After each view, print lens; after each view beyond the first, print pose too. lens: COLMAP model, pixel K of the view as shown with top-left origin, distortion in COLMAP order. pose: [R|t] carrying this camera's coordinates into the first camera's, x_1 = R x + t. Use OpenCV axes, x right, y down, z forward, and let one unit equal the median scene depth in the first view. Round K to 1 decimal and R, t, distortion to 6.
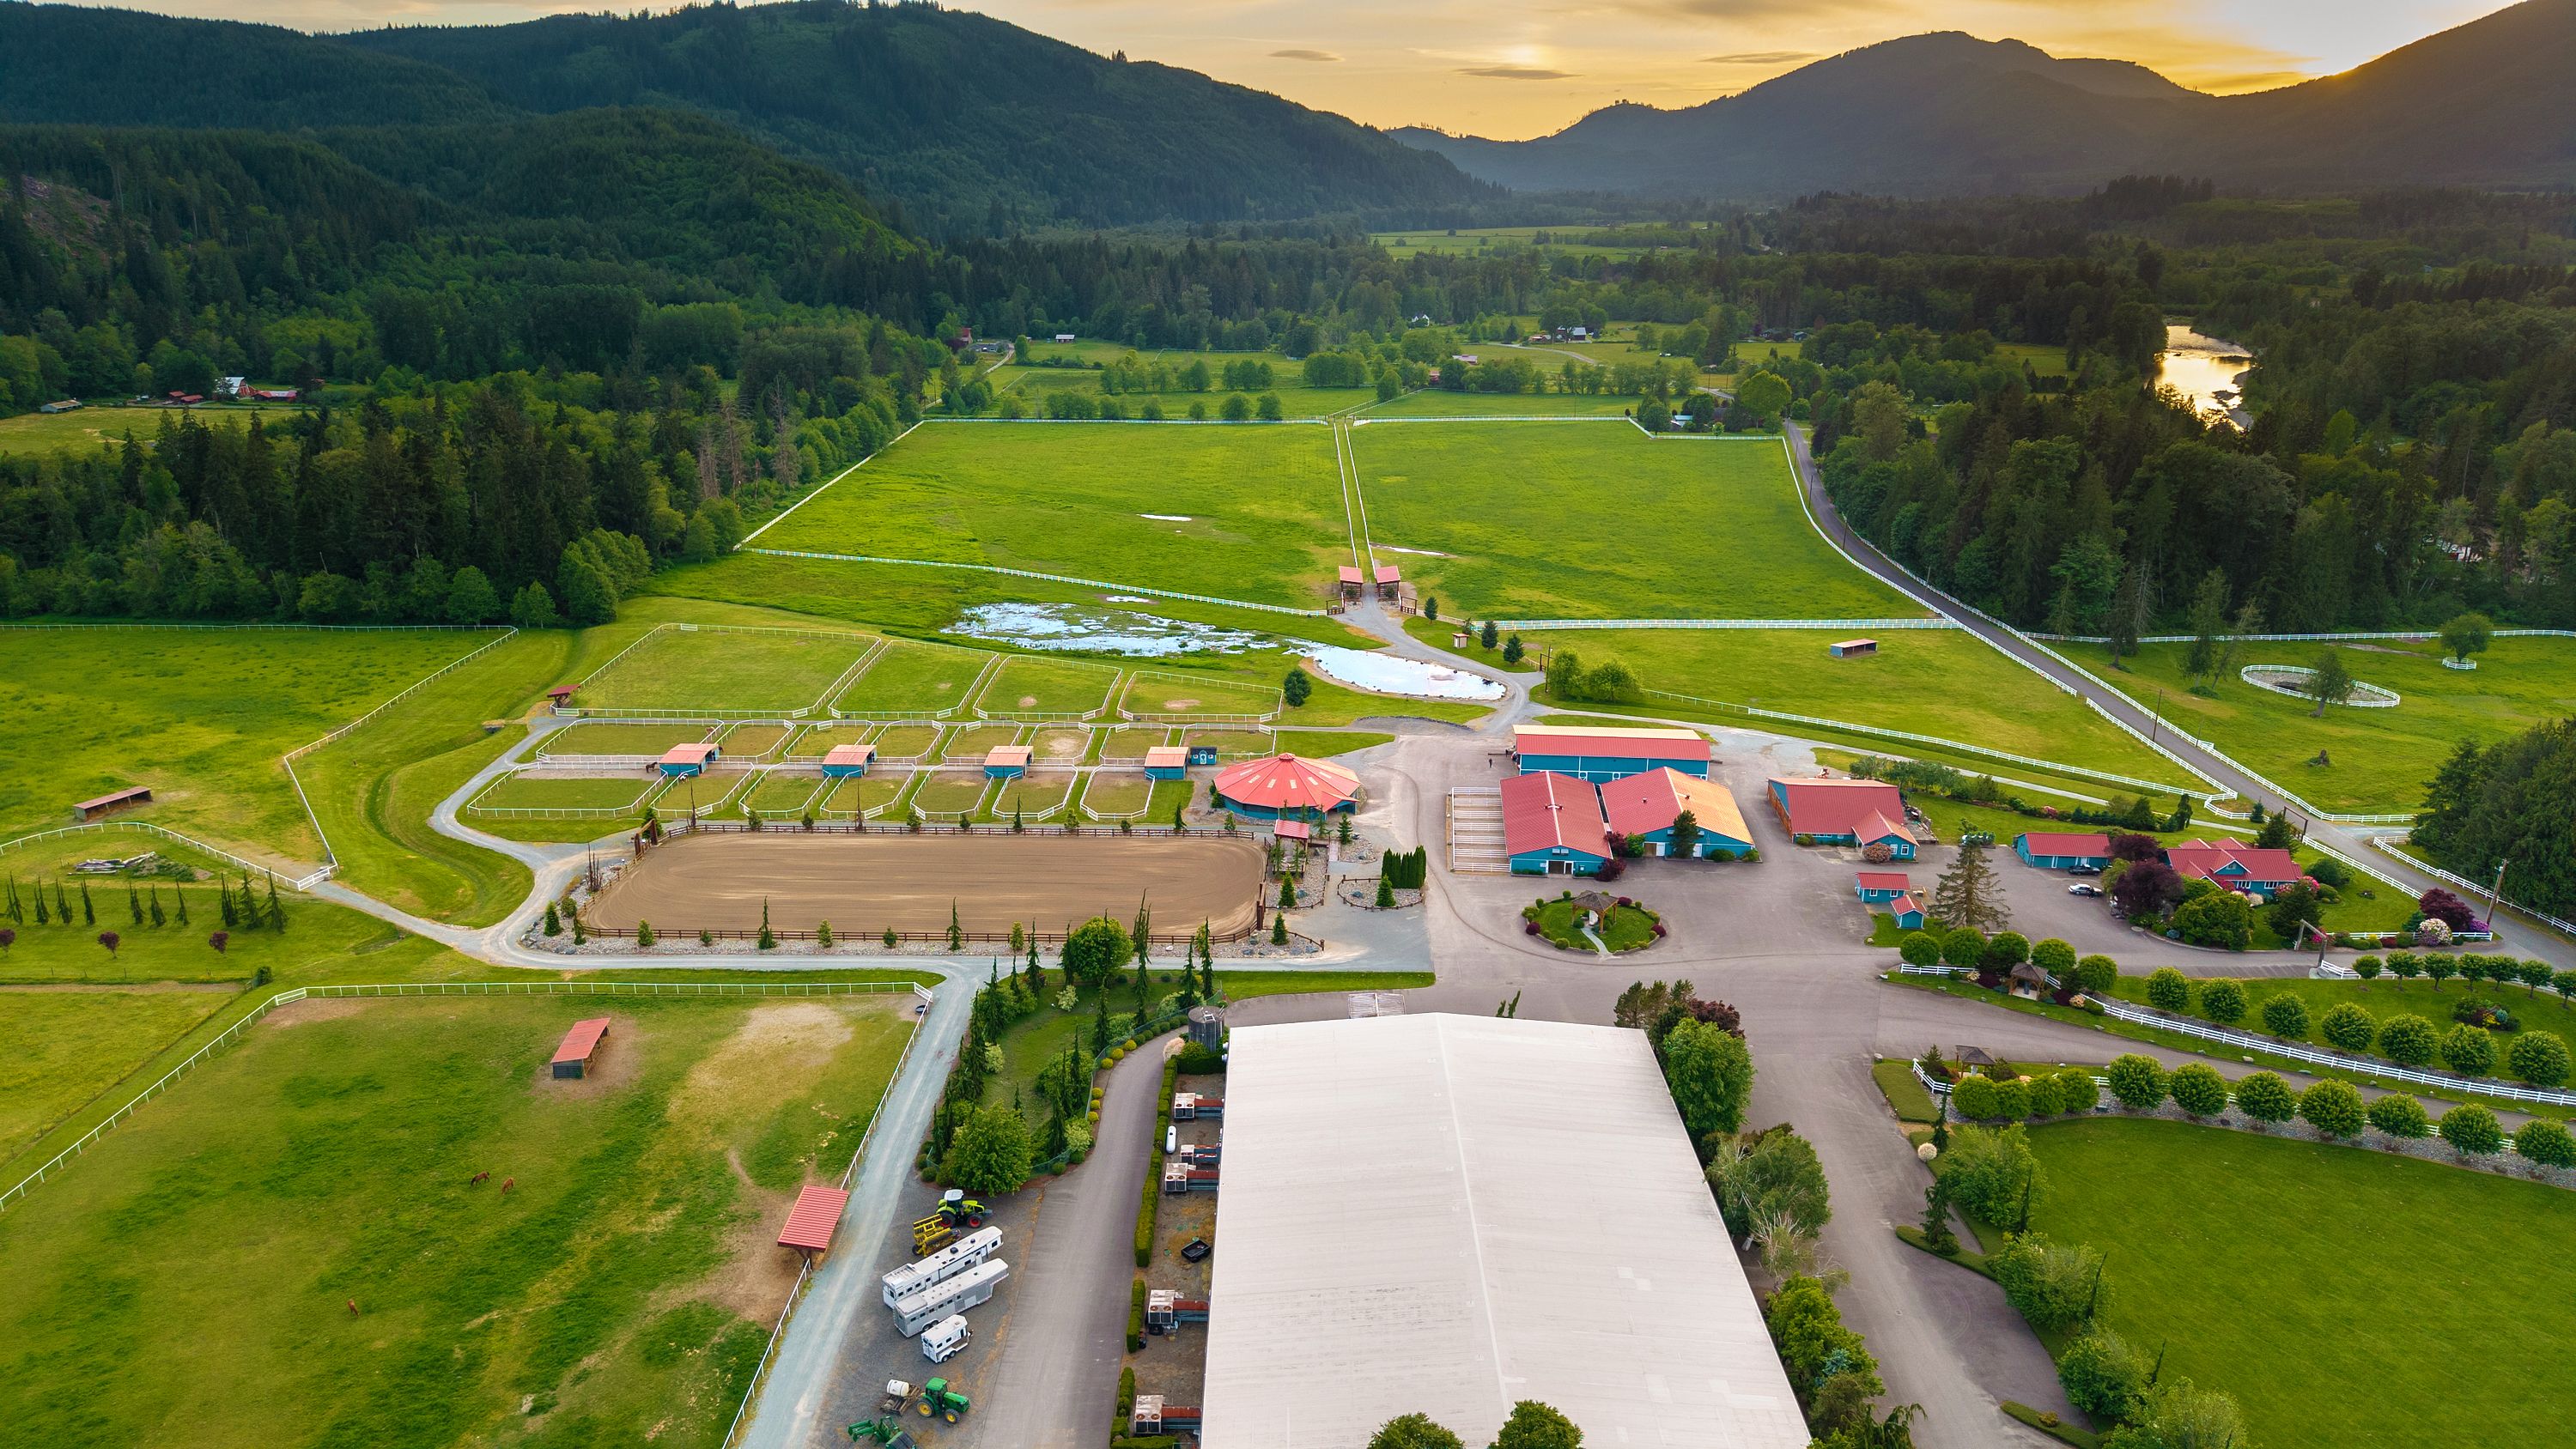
lens RADIAL K [[1748.1, 0, 1288.0], [0, 1748.1, 724.5], [0, 0, 1]] dist [0.057513, -0.104195]
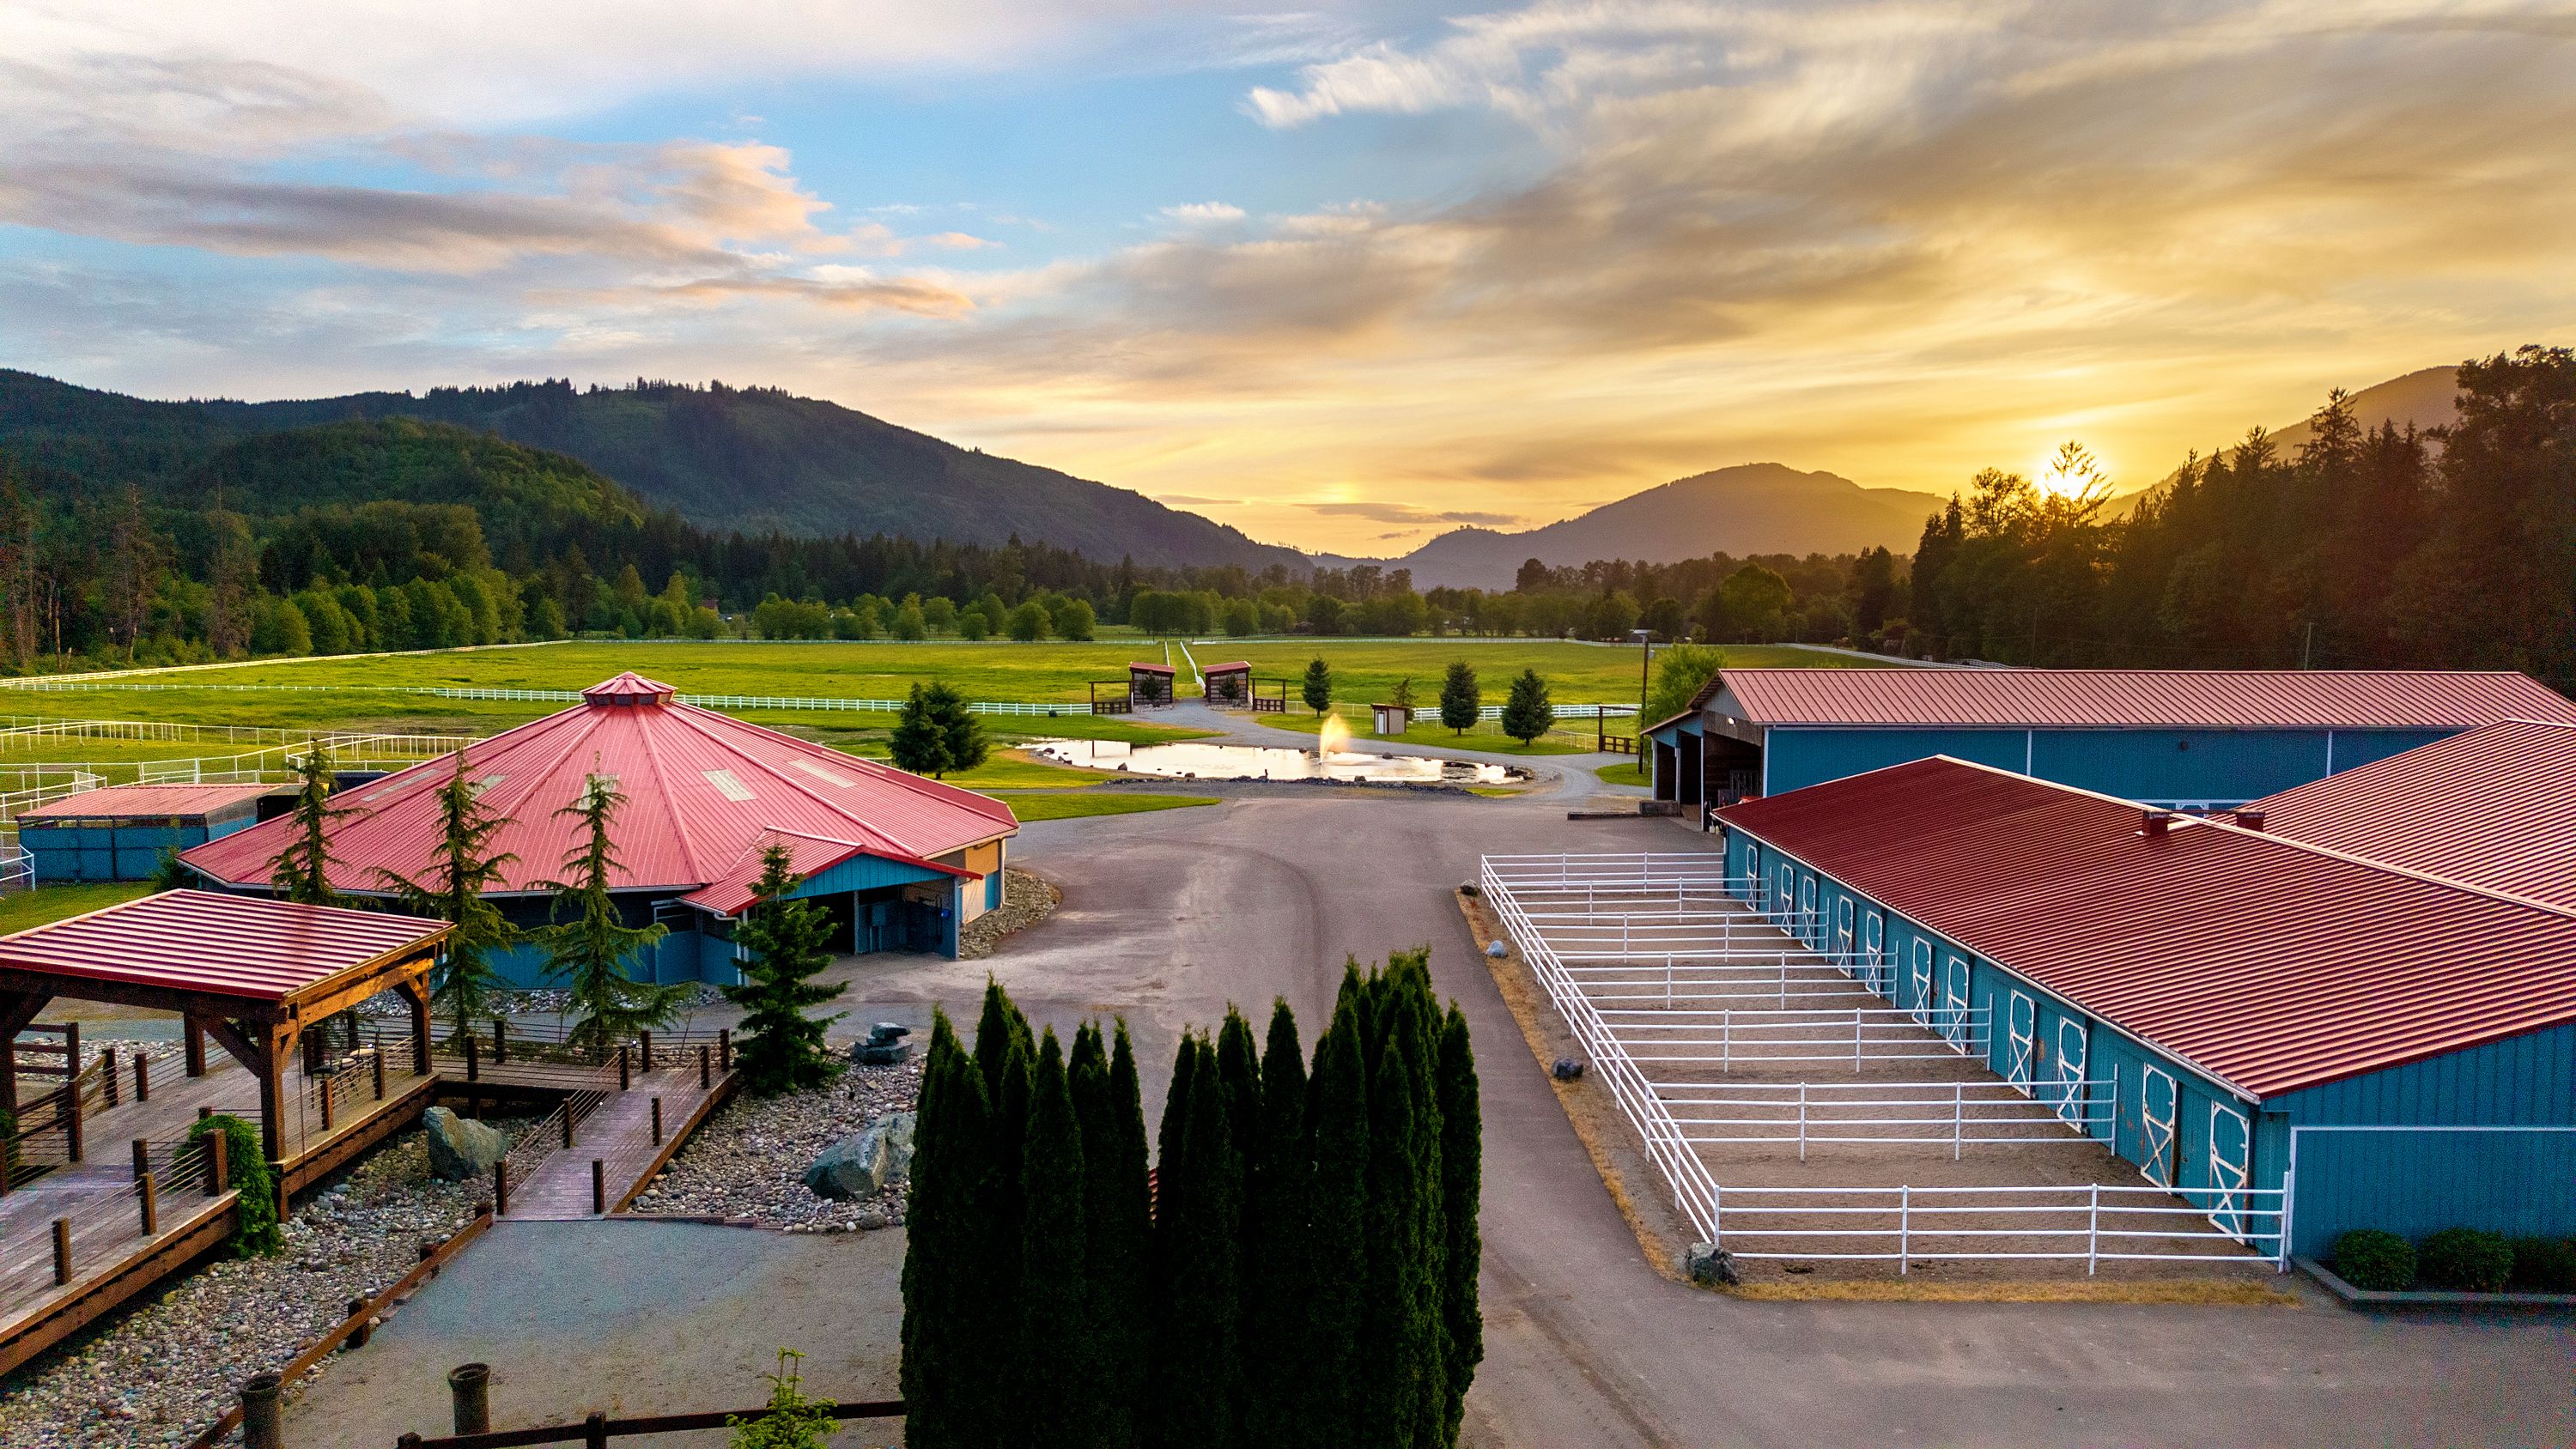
lens RADIAL K [[1728.6, 0, 1291.2], [0, 1728.6, 746.5], [0, 0, 1]] dist [0.023274, -0.029438]
pose [[0.996928, -0.006911, 0.078015, 0.020496], [0.024167, 0.974637, -0.222485, 0.024887], [-0.074498, 0.223687, 0.971810, 0.293389]]
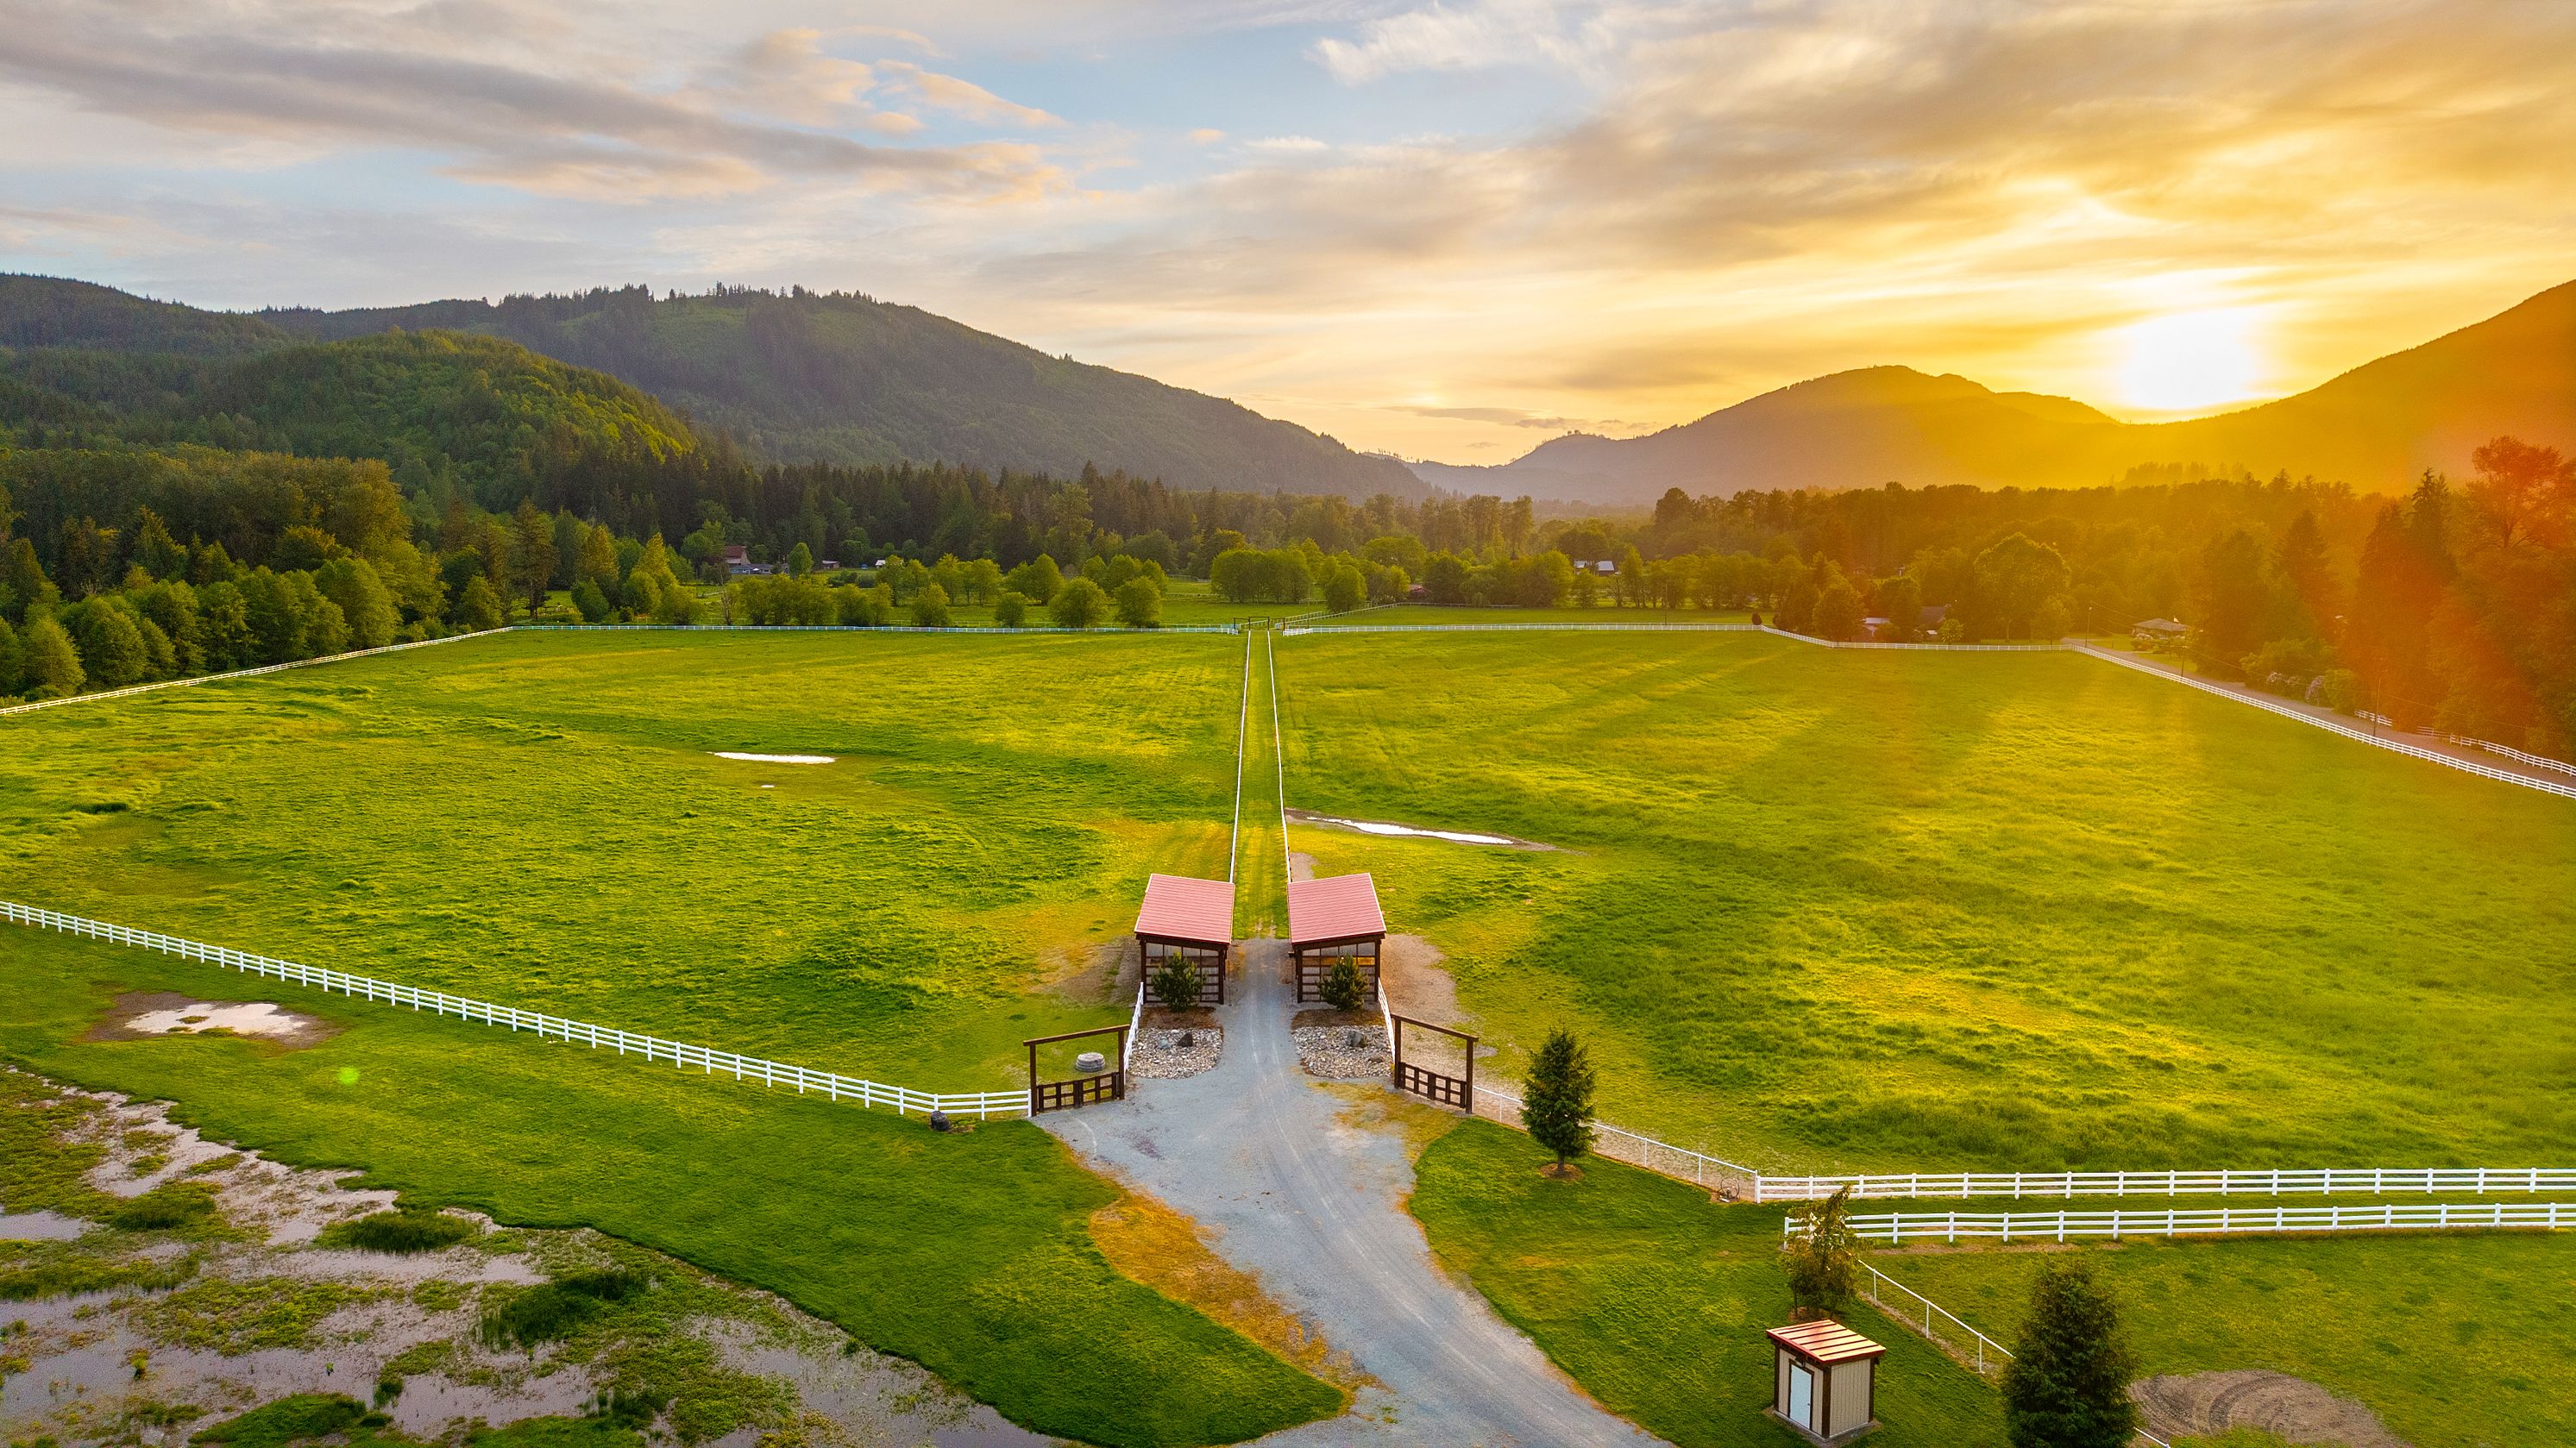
lens RADIAL K [[1728.6, 0, 1291.2], [0, 1728.6, 746.0], [0, 0, 1]] dist [0.023274, -0.029438]
pose [[0.999748, -0.001371, 0.022393, 0.025080], [0.005163, 0.985397, -0.170193, -0.036949], [-0.021833, 0.170266, 0.985156, 0.417016]]
